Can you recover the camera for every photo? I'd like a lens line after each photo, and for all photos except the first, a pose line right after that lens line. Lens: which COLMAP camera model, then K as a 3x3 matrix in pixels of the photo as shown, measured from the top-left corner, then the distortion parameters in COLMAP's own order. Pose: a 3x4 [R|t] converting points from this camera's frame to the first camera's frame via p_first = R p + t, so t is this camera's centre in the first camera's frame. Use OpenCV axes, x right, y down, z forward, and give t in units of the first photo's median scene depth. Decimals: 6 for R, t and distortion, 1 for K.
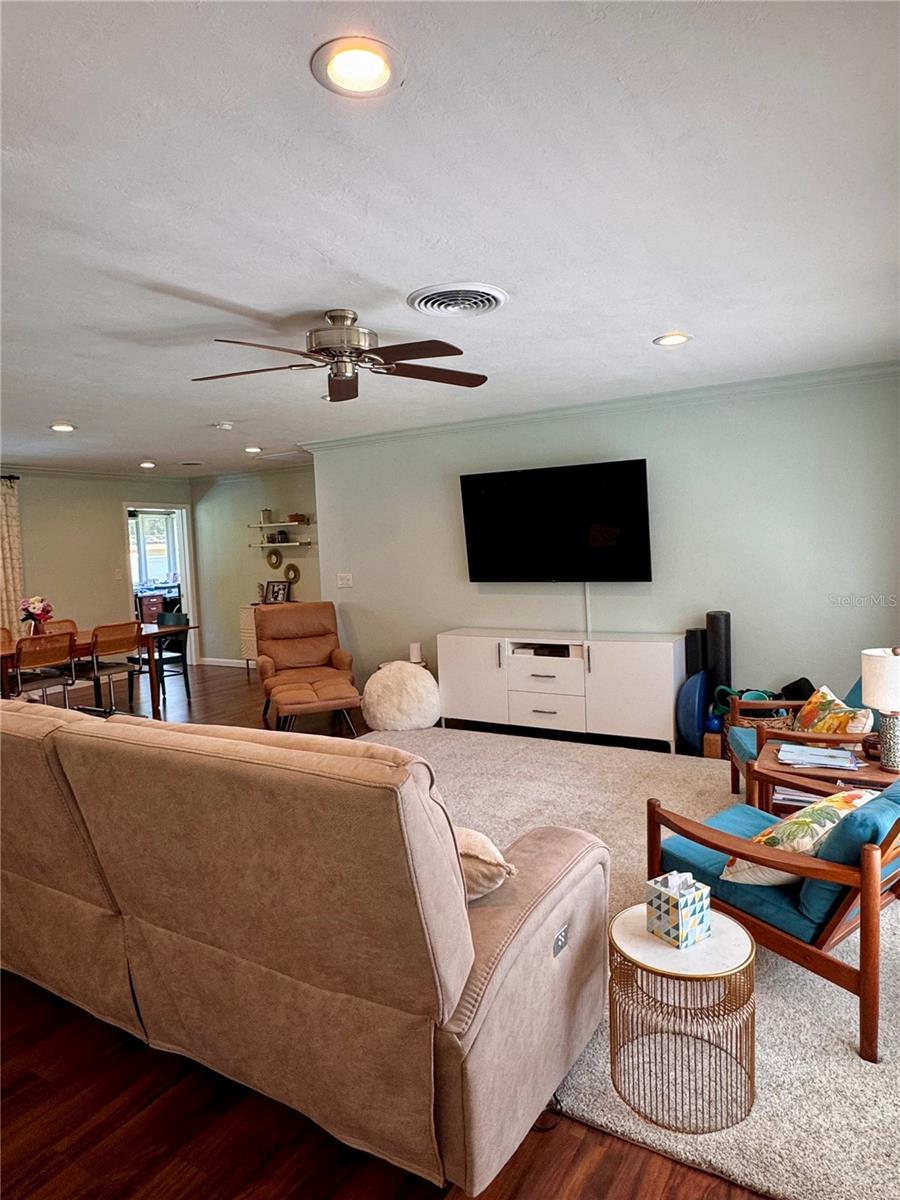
lens RADIAL K [[736.5, 0, 466.0], [0, 736.5, 602.6], [0, 0, 1]] dist [-0.005186, -0.000659]
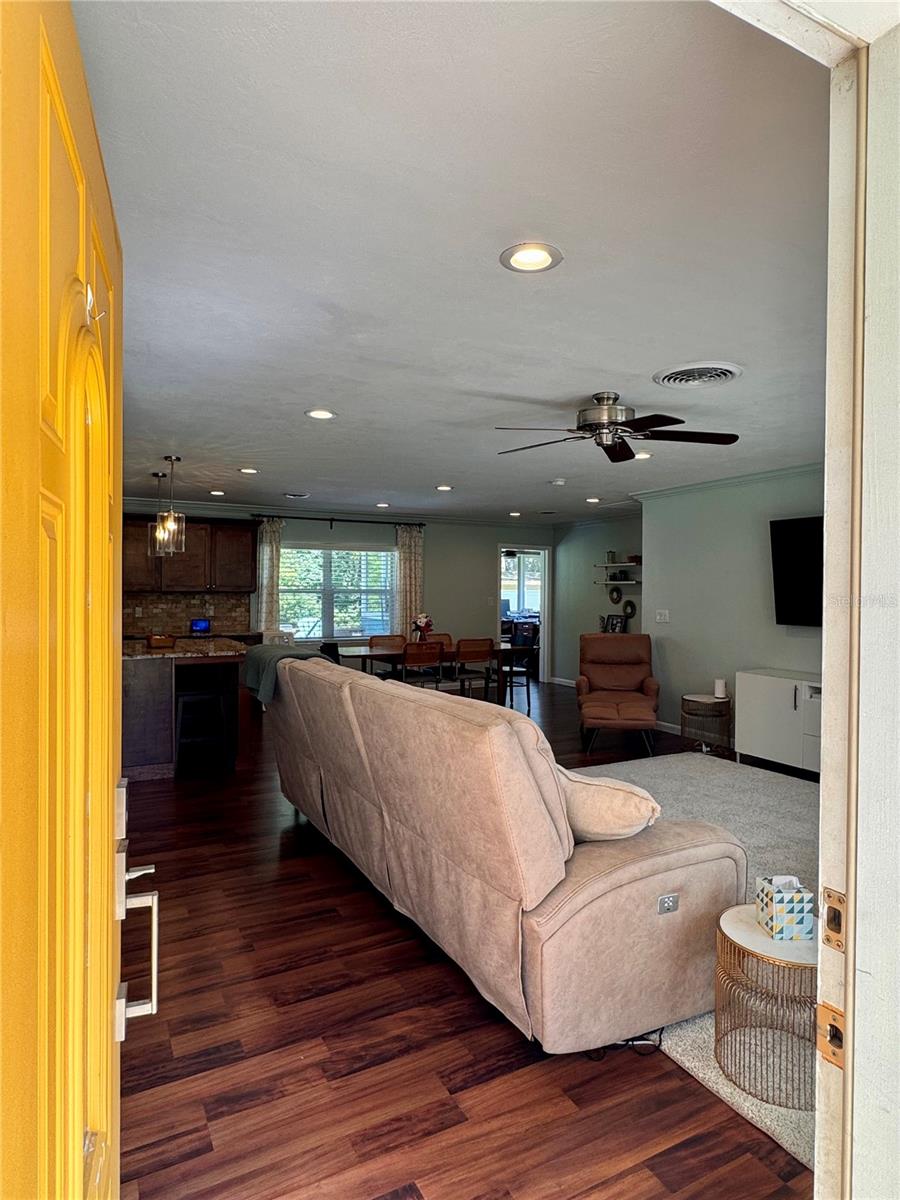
lens RADIAL K [[698.9, 0, 455.3], [0, 698.9, 597.5], [0, 0, 1]] dist [0.002645, -0.001119]
pose [[0.858454, 0.048189, -0.510622, 0.109487], [-0.079288, 0.996077, -0.039296, 0.007865], [0.506725, 0.074220, 0.858907, -0.058937]]
